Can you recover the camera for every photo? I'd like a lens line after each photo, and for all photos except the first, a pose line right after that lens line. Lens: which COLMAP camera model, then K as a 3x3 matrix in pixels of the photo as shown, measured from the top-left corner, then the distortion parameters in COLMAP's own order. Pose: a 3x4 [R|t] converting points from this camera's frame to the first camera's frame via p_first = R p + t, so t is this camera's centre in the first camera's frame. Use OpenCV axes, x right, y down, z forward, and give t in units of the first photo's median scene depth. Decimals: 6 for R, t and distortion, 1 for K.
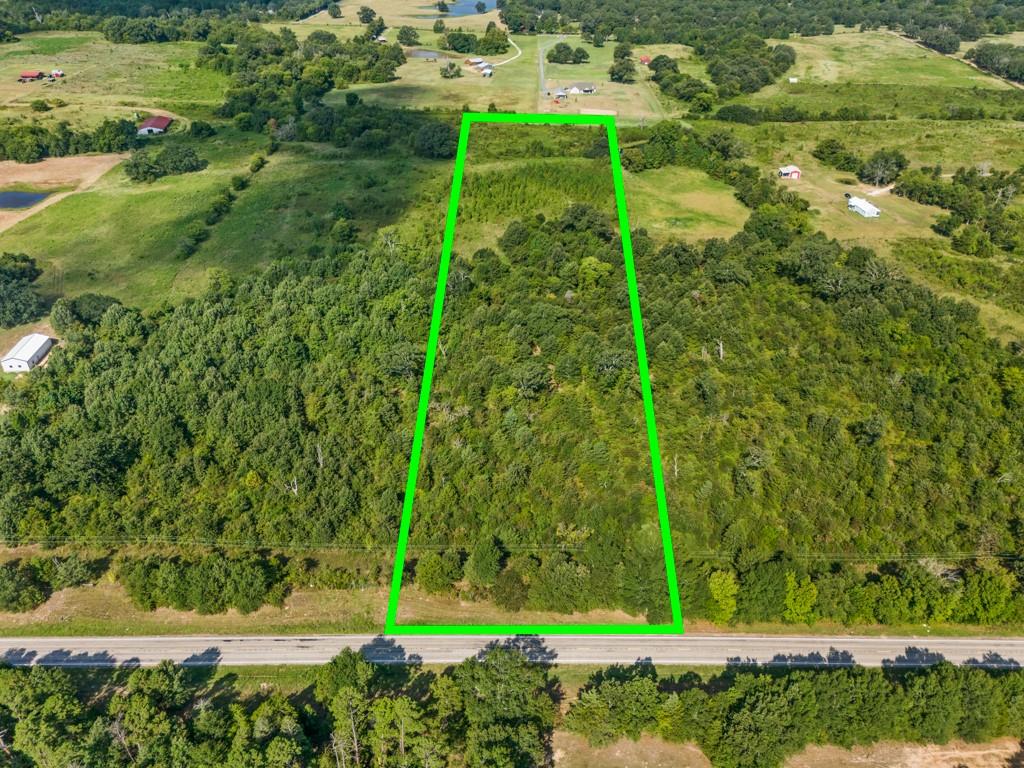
lens RADIAL K [[760.8, 0, 511.5], [0, 760.8, 390.7], [0, 0, 1]] dist [0.046483, -0.034988]
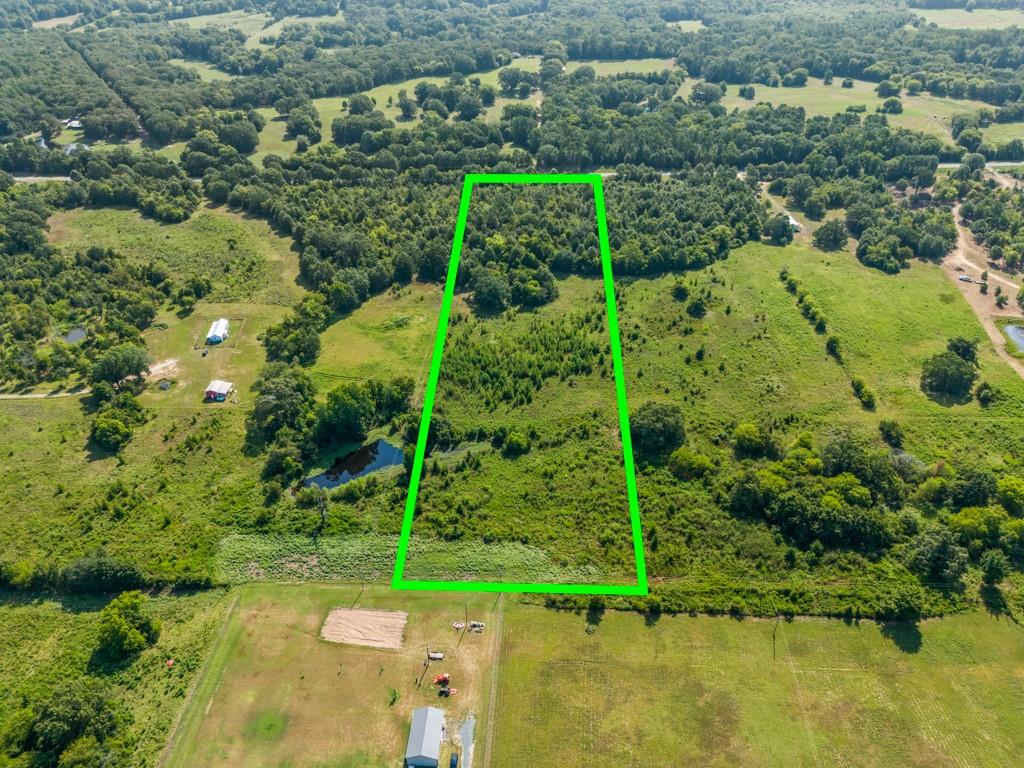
lens RADIAL K [[760.8, 0, 514.0], [0, 760.8, 383.7], [0, 0, 1]] dist [0.046483, -0.034988]
pose [[-0.999539, -0.011028, 0.028286, 0.015463], [0.022019, 0.378092, 0.925506, -1.092357], [-0.020901, 0.925702, -0.377675, 1.350619]]
